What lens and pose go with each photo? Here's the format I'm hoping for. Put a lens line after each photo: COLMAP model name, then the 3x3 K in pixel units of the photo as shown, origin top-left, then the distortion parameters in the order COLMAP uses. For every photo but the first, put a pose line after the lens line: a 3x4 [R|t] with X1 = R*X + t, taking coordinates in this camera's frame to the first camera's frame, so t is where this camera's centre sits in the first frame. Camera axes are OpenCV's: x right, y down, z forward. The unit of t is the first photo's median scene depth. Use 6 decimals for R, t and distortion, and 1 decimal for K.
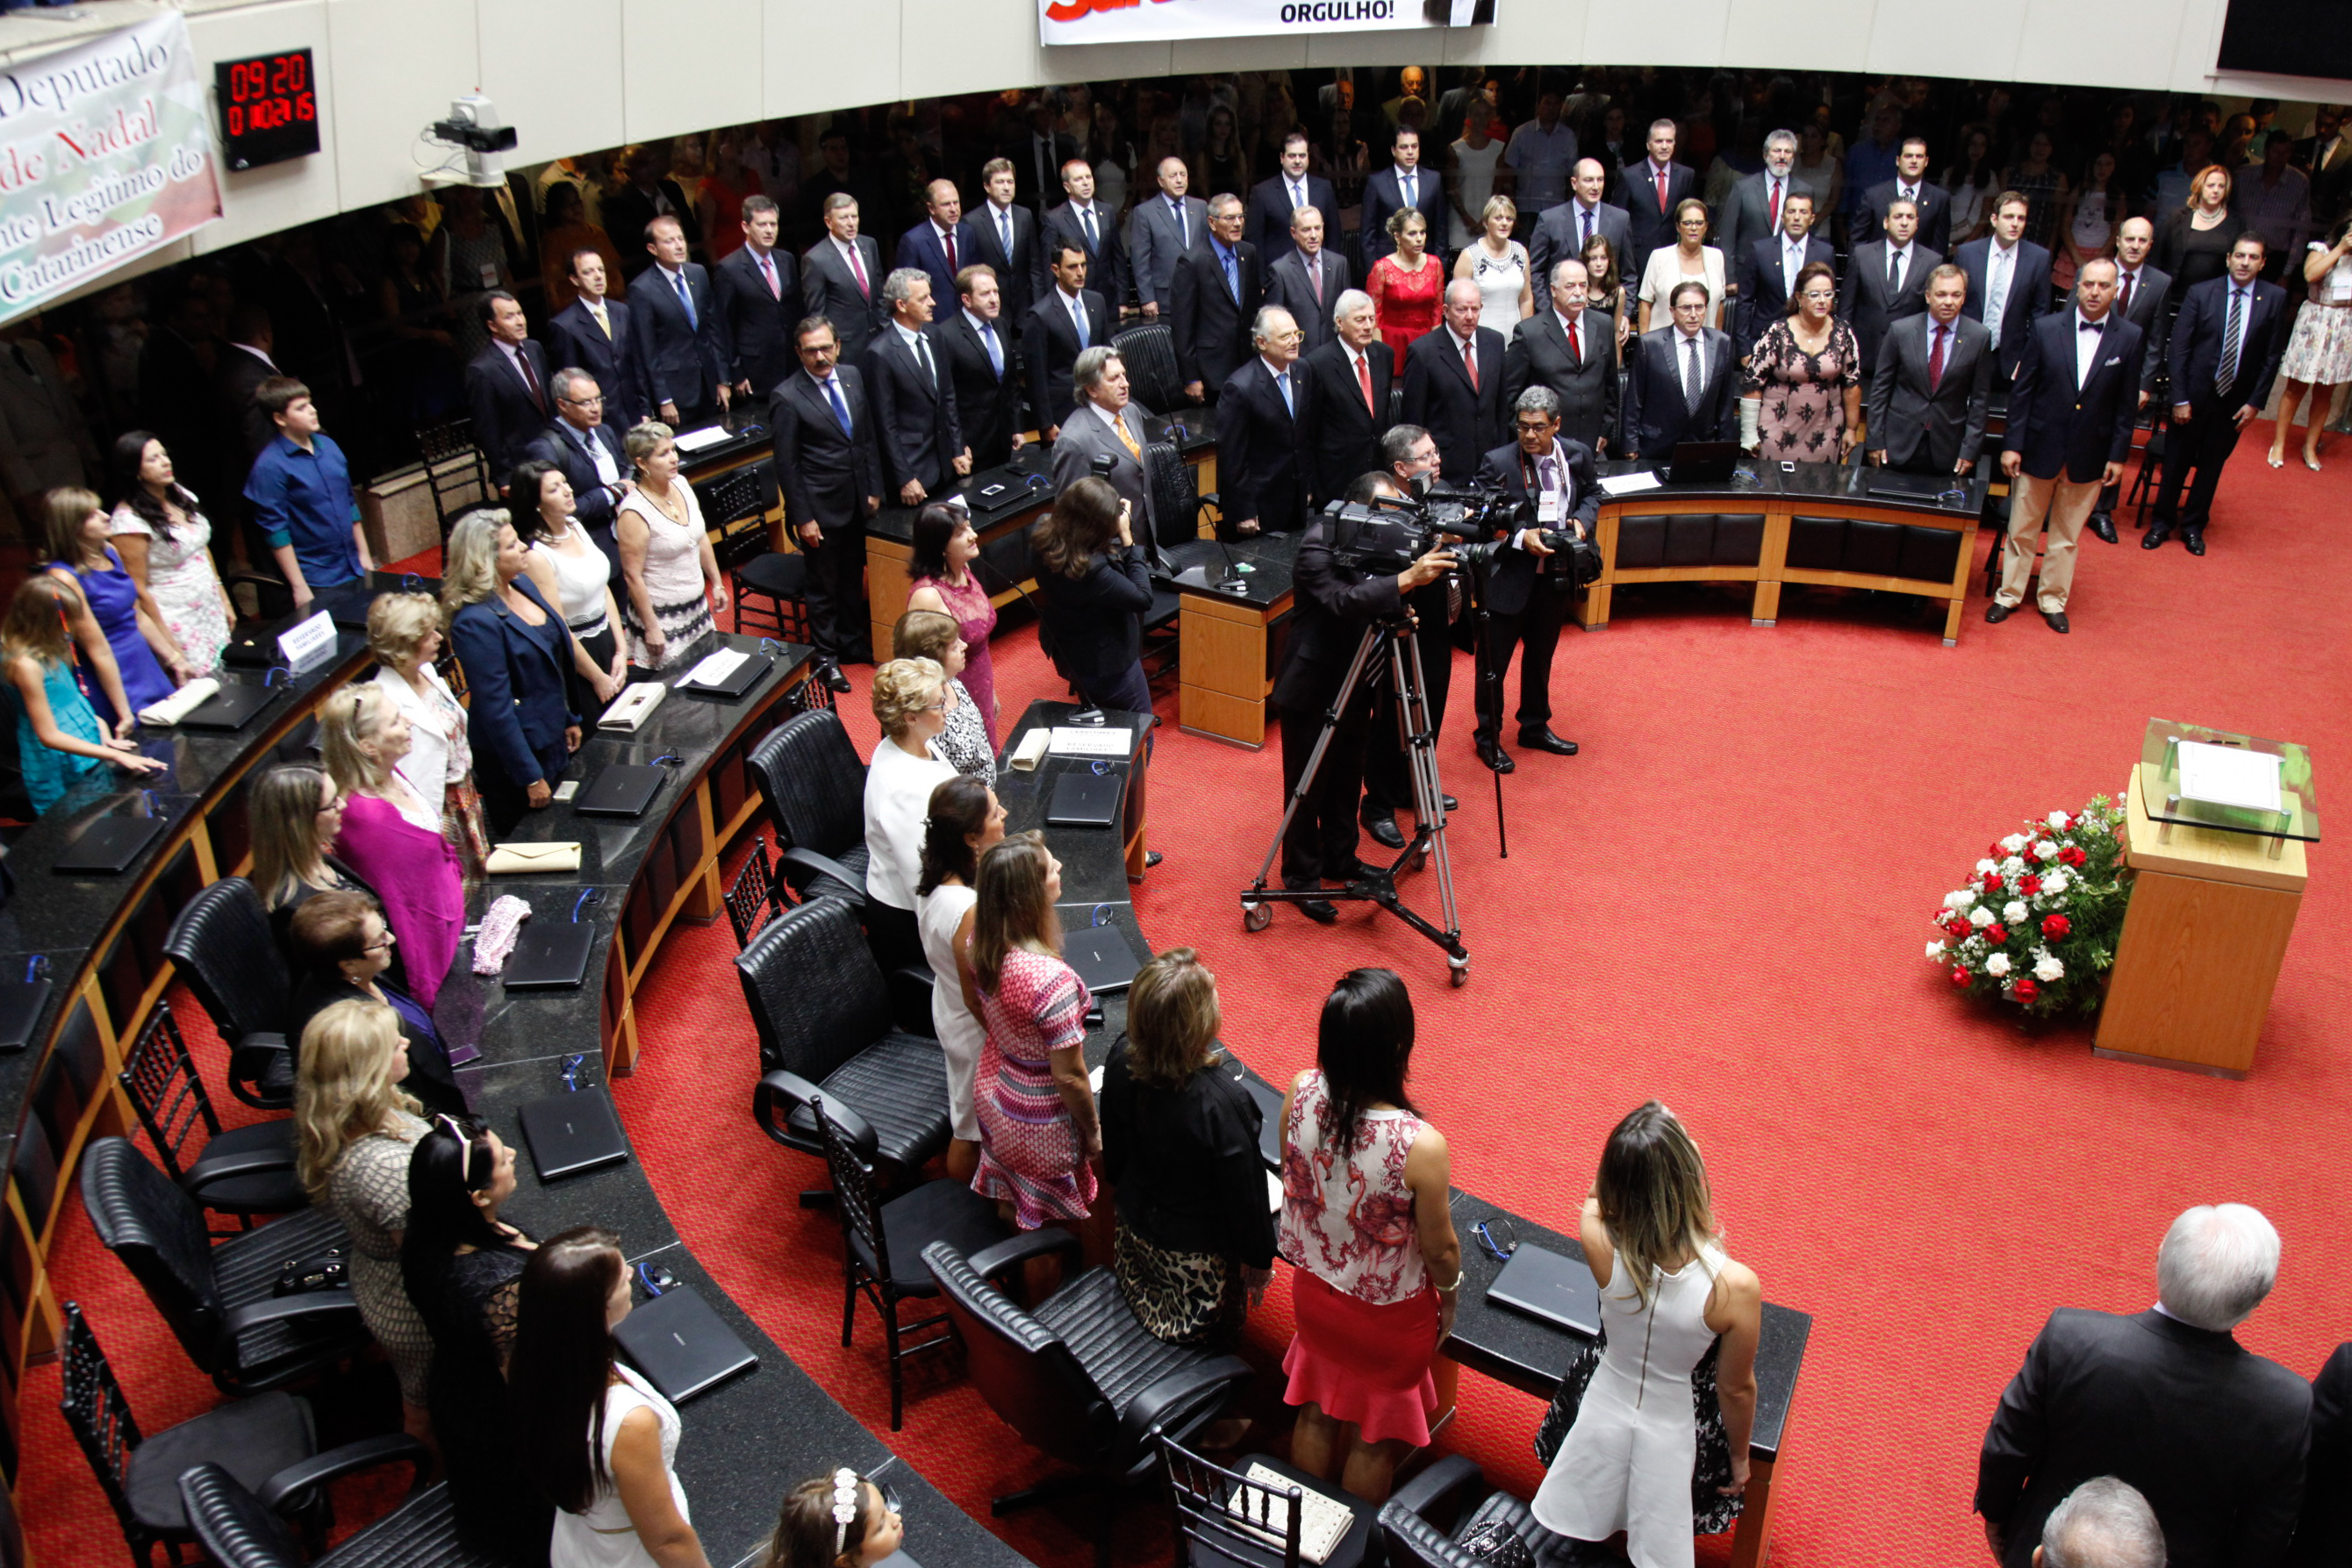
lens RADIAL K [[2065.8, 0, 1198.1], [0, 2065.8, 794.1], [0, 0, 1]] dist [-0.057177, 0.086148]
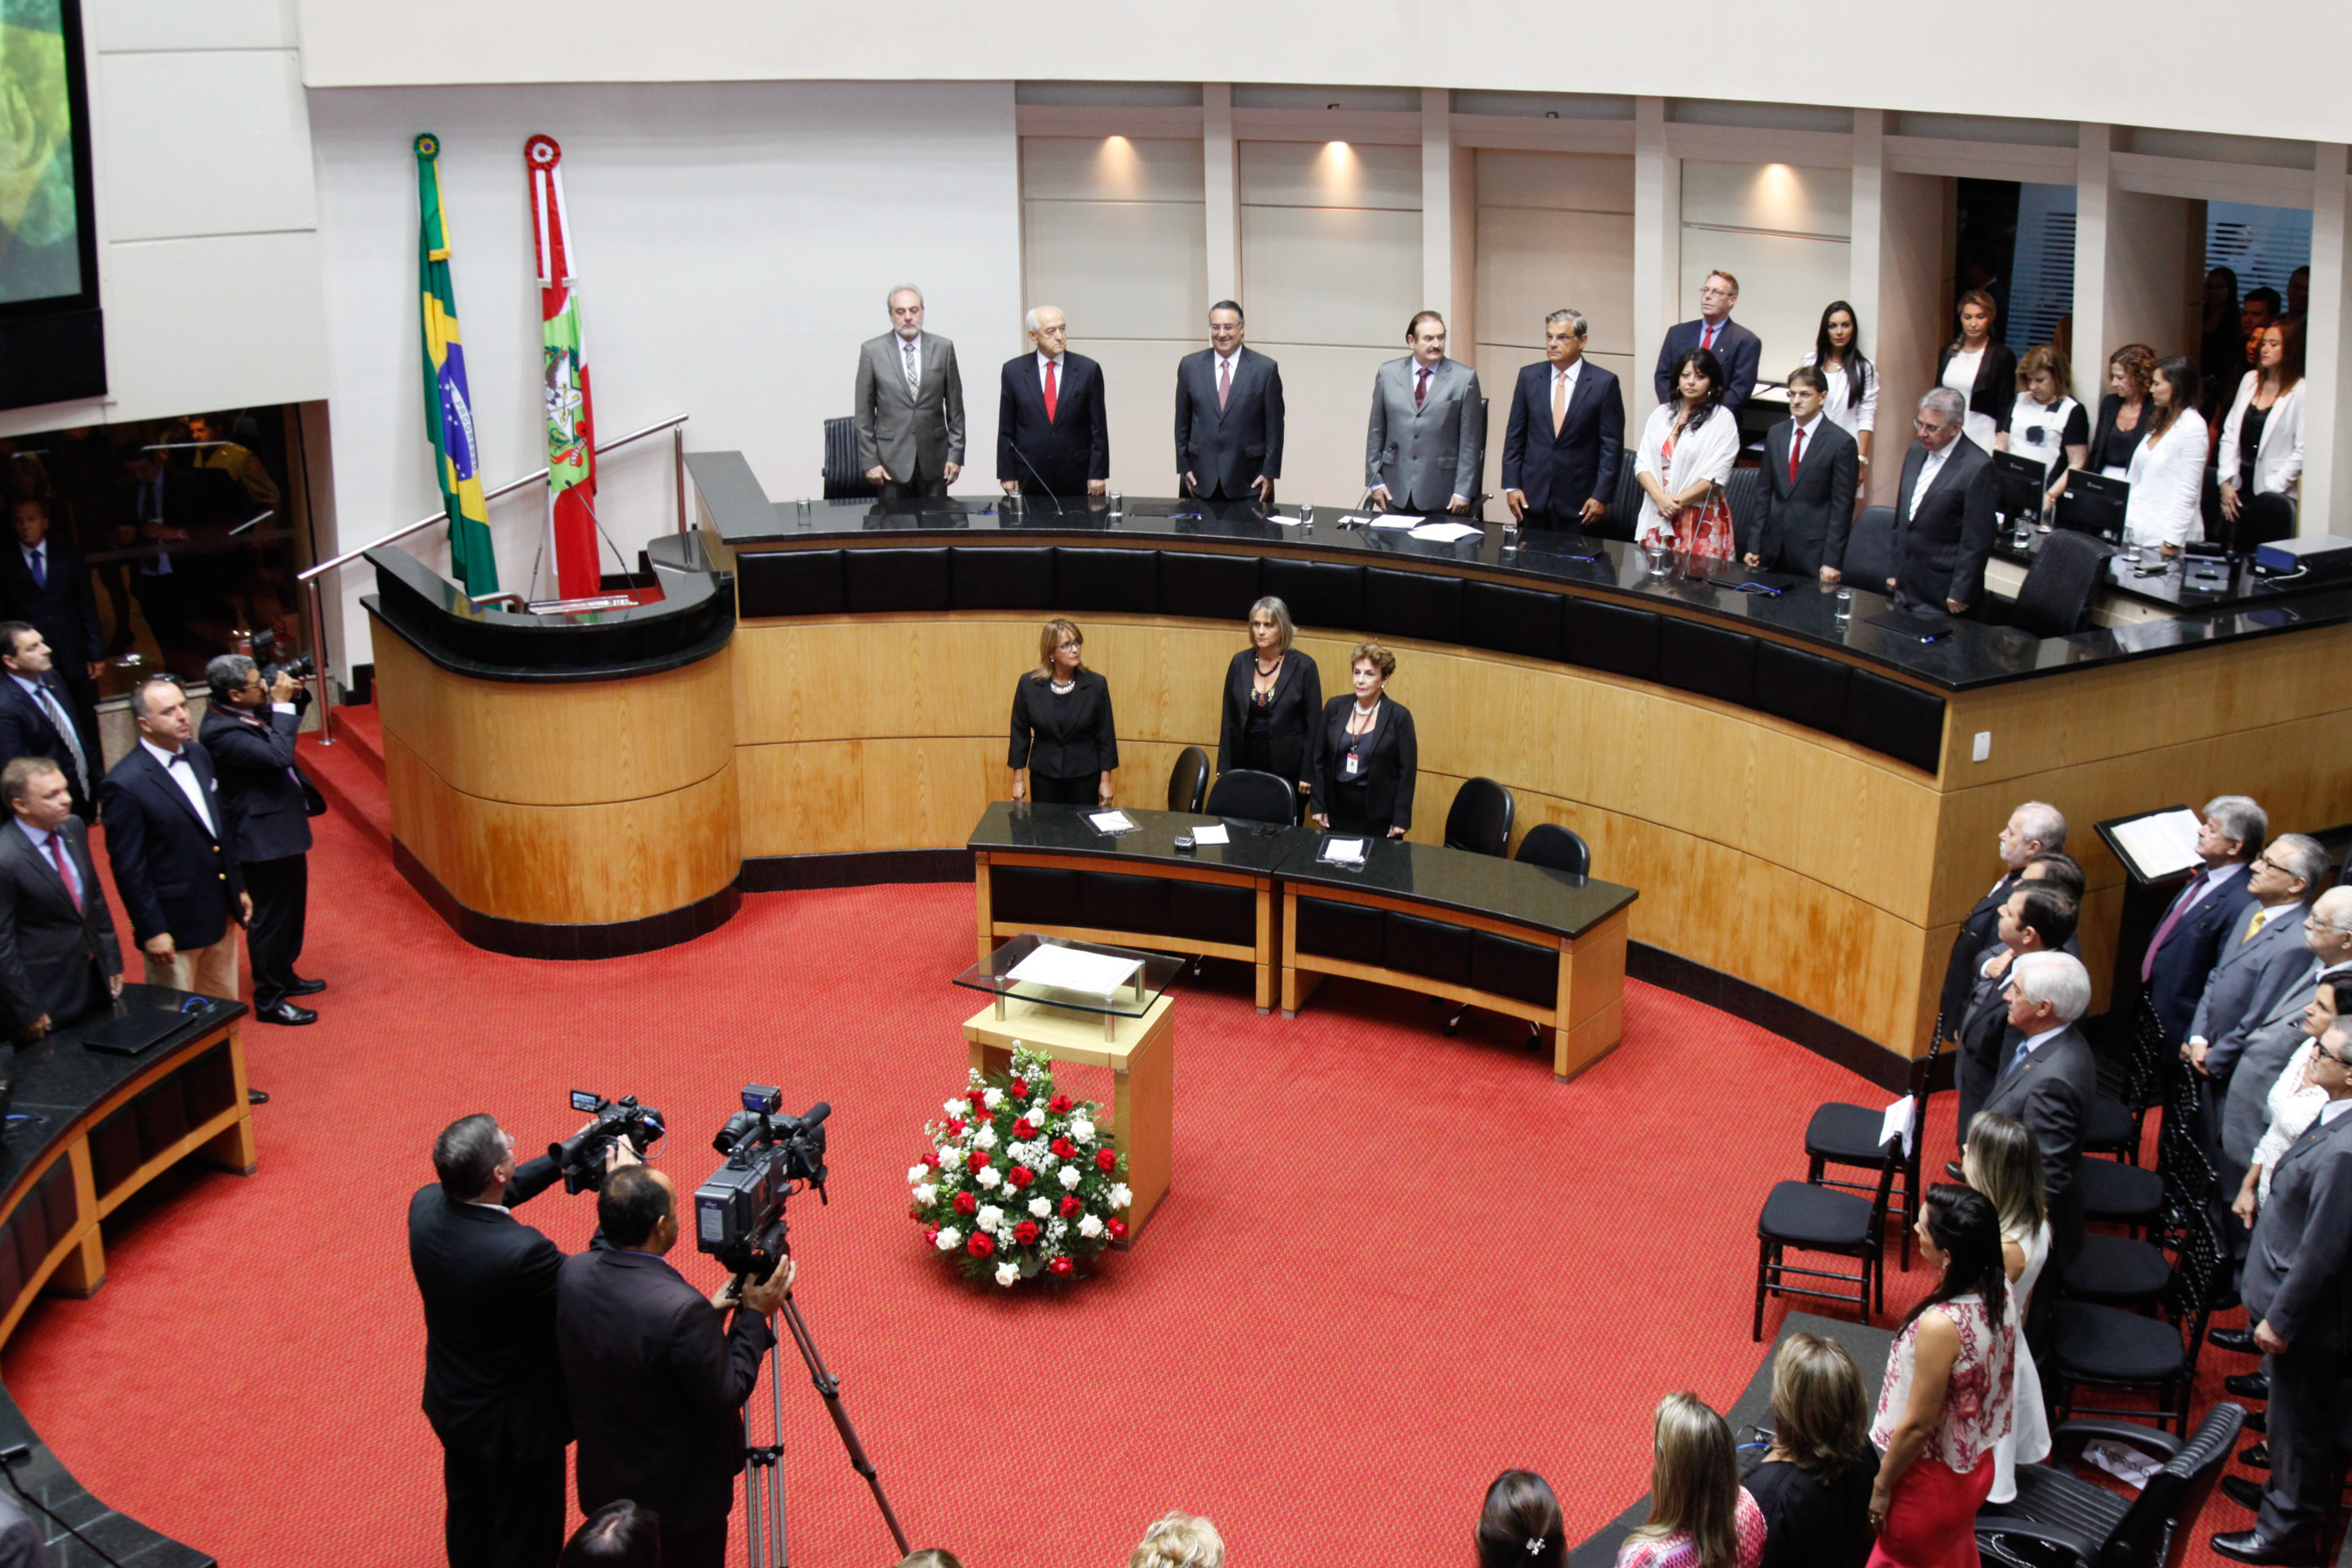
lens RADIAL K [[2582.4, 0, 1236.6], [0, 2582.4, 766.4], [0, 0, 1]] dist [0.115786, 0.000000]
pose [[0.030210, -0.335483, 0.941562, -0.513566], [0.481631, 0.830309, 0.280390, -0.299838], [-0.875854, 0.445014, 0.186663, 0.410846]]
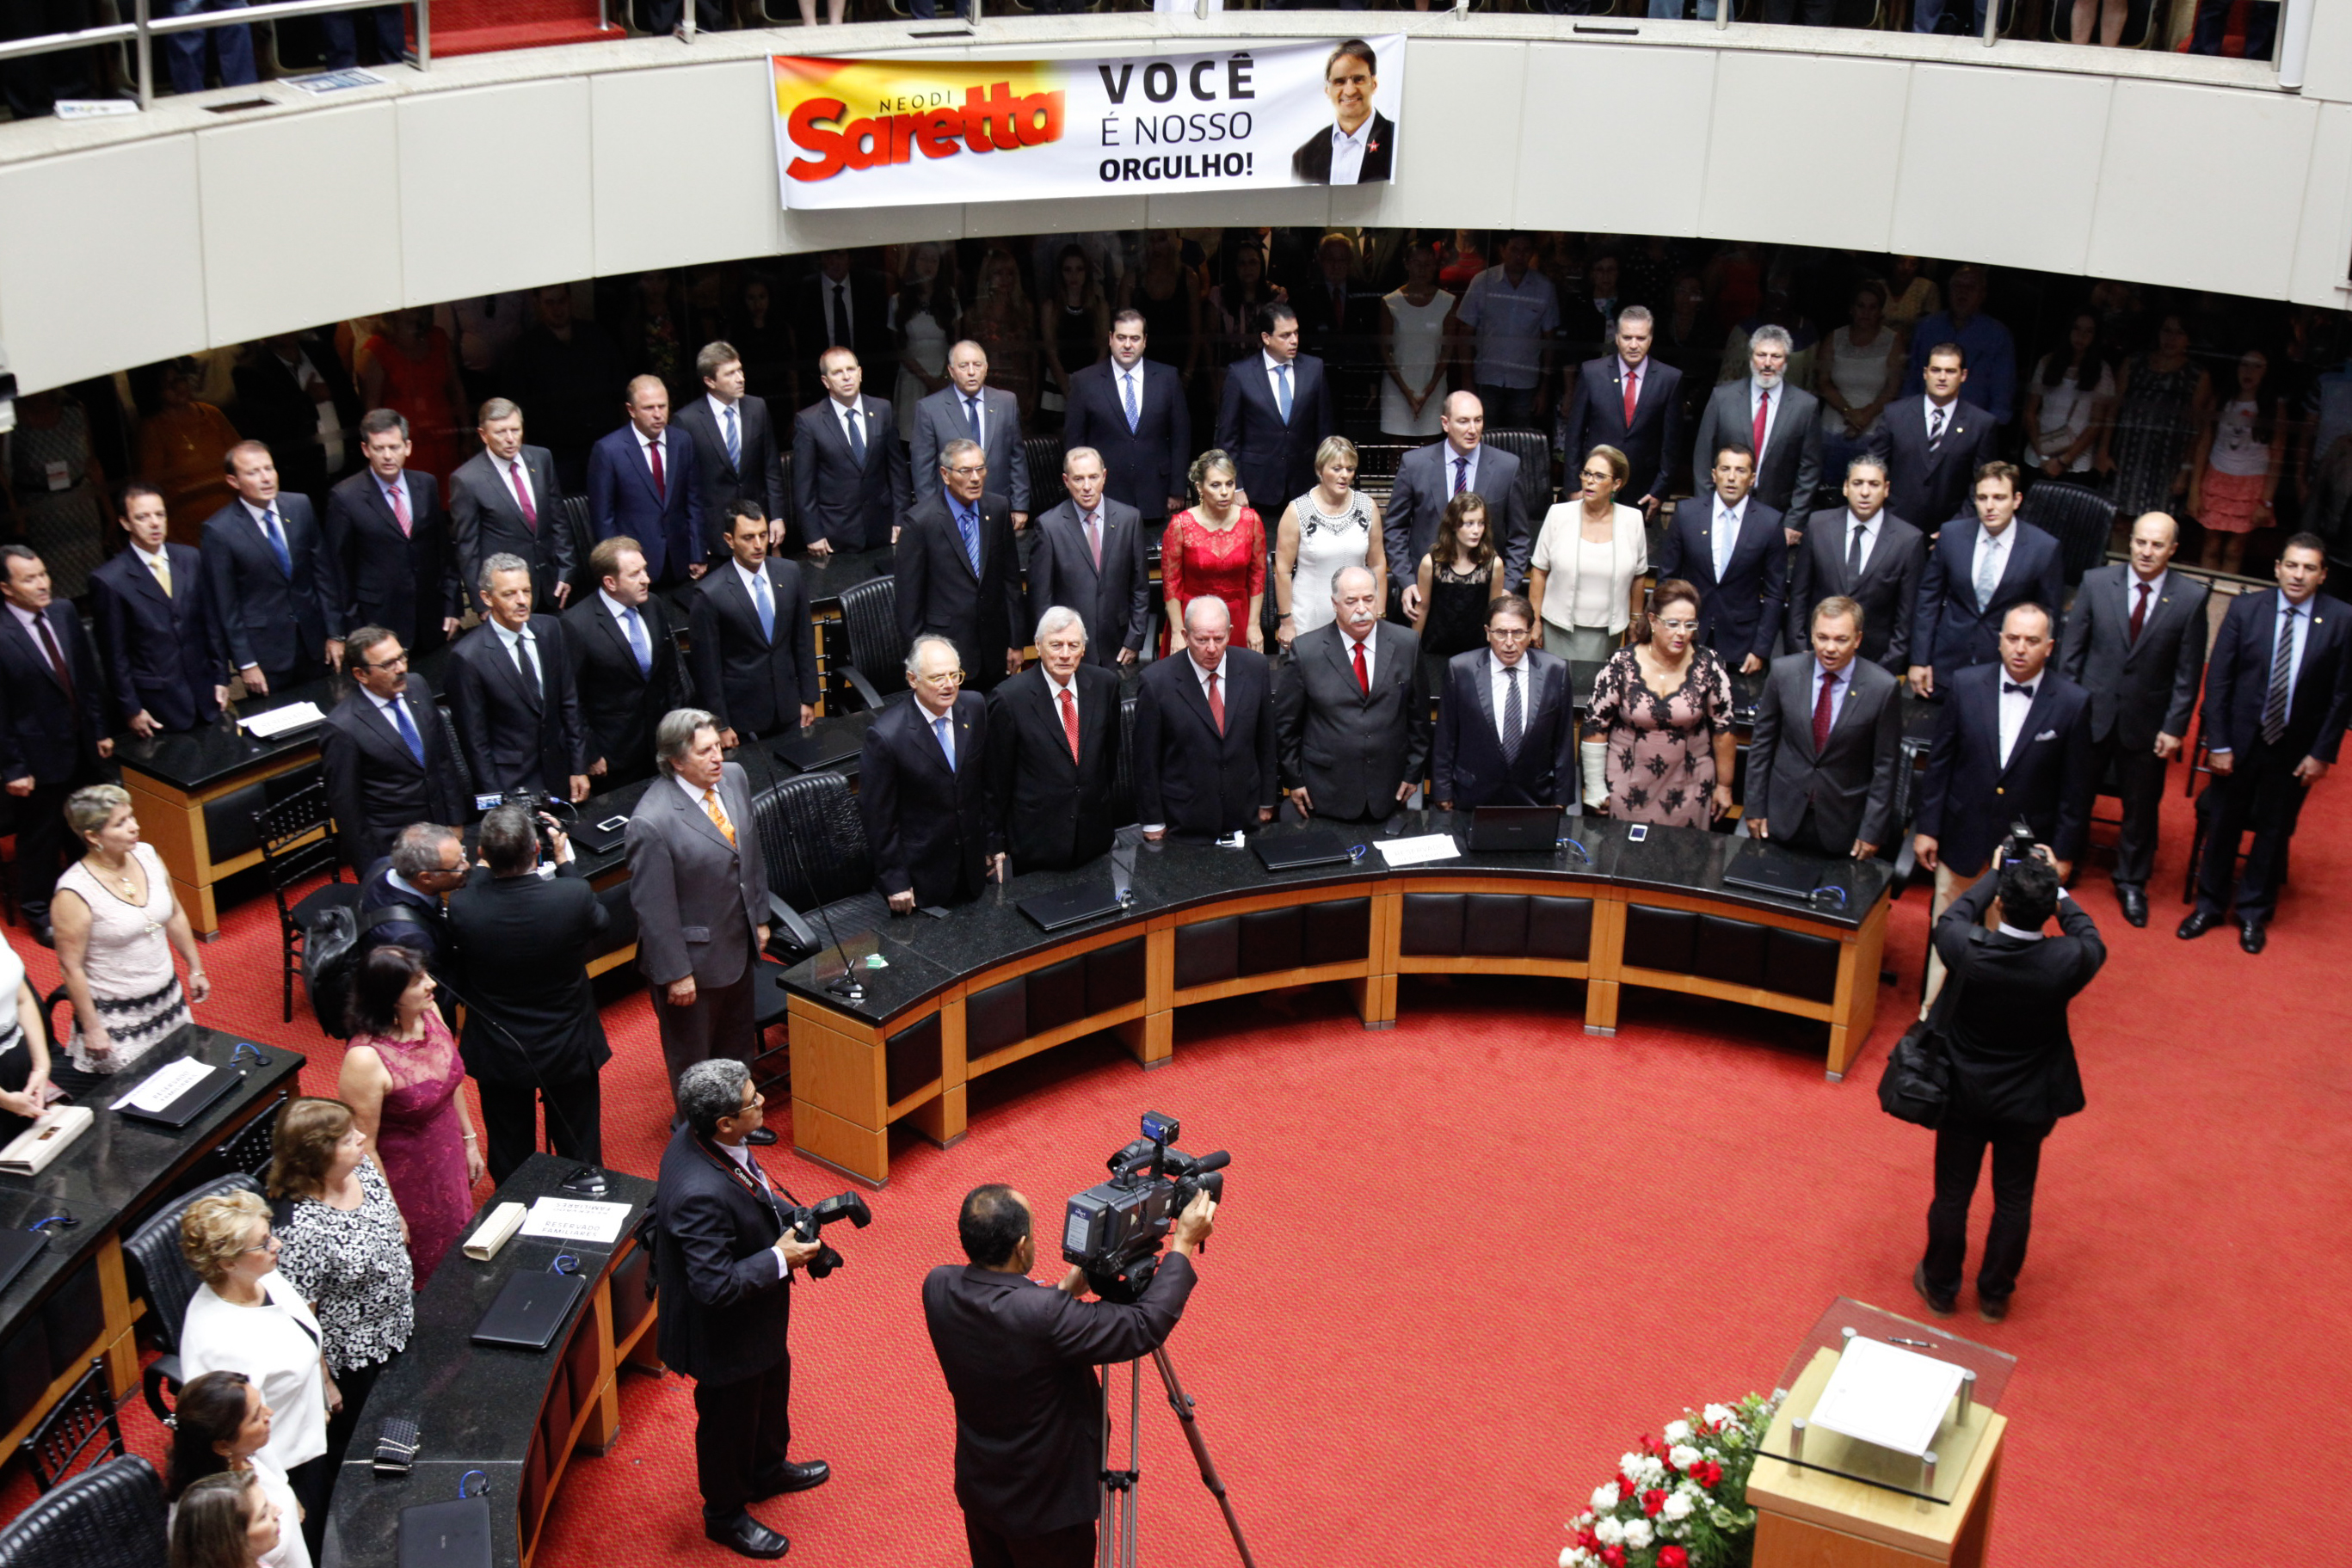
lens RADIAL K [[2991.4, 0, 1190.7], [0, 2991.4, 794.1], [0, 0, 1]] dist [0.107512, 0.000000]
pose [[0.994722, 0.053533, -0.087530, 0.219366], [-0.056460, 0.997914, -0.031310, -0.130371], [0.085671, 0.036087, 0.995670, -0.143359]]
